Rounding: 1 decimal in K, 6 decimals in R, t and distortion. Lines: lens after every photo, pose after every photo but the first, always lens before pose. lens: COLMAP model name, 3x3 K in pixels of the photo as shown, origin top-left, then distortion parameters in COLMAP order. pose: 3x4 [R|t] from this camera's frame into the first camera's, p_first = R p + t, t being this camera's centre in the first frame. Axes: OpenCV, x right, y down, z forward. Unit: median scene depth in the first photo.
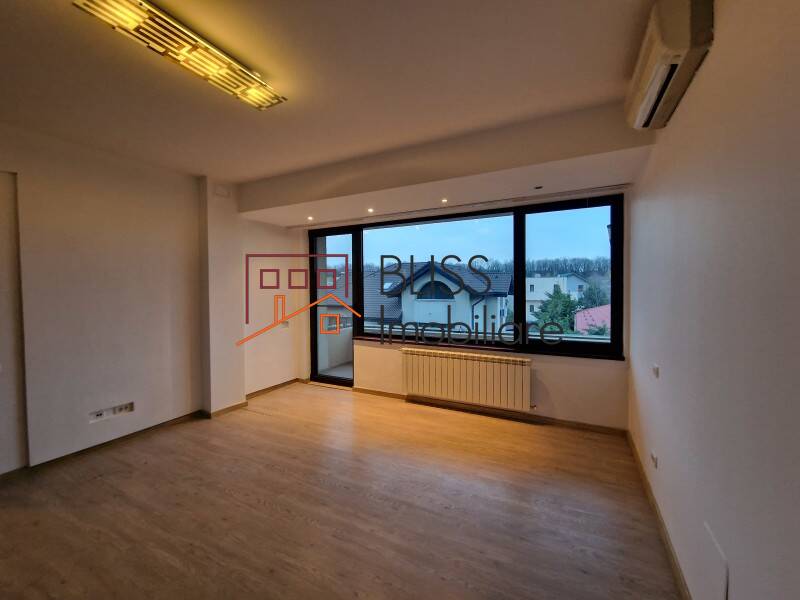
lens RADIAL K [[323.6, 0, 400.0], [0, 323.6, 300.0], [0, 0, 1]] dist [-0.002743, -0.000446]
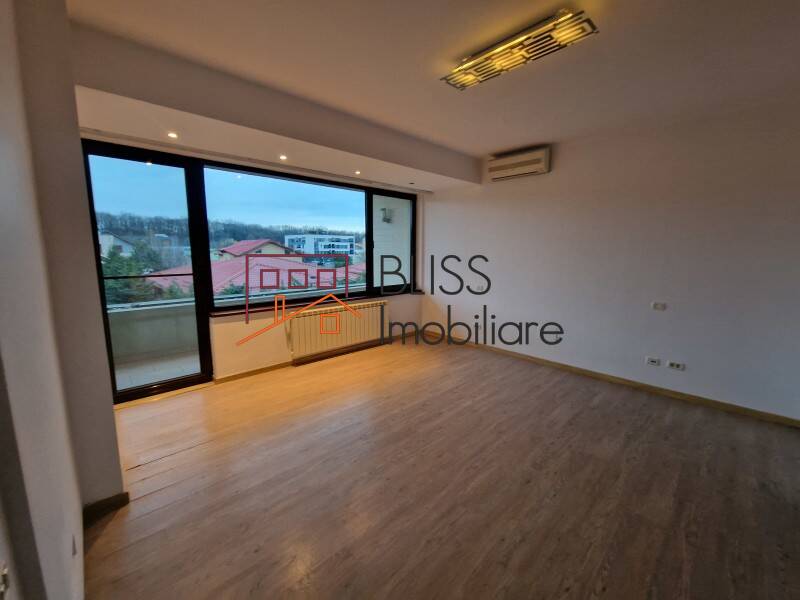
lens RADIAL K [[329.7, 0, 400.0], [0, 329.7, 300.0], [0, 0, 1]] dist [0.001089, 0.000045]
pose [[0.335607, -0.133709, 0.932464, -0.879772], [0.027247, 0.990839, 0.132274, -0.009761], [-0.941608, -0.018985, 0.336176, 0.416897]]
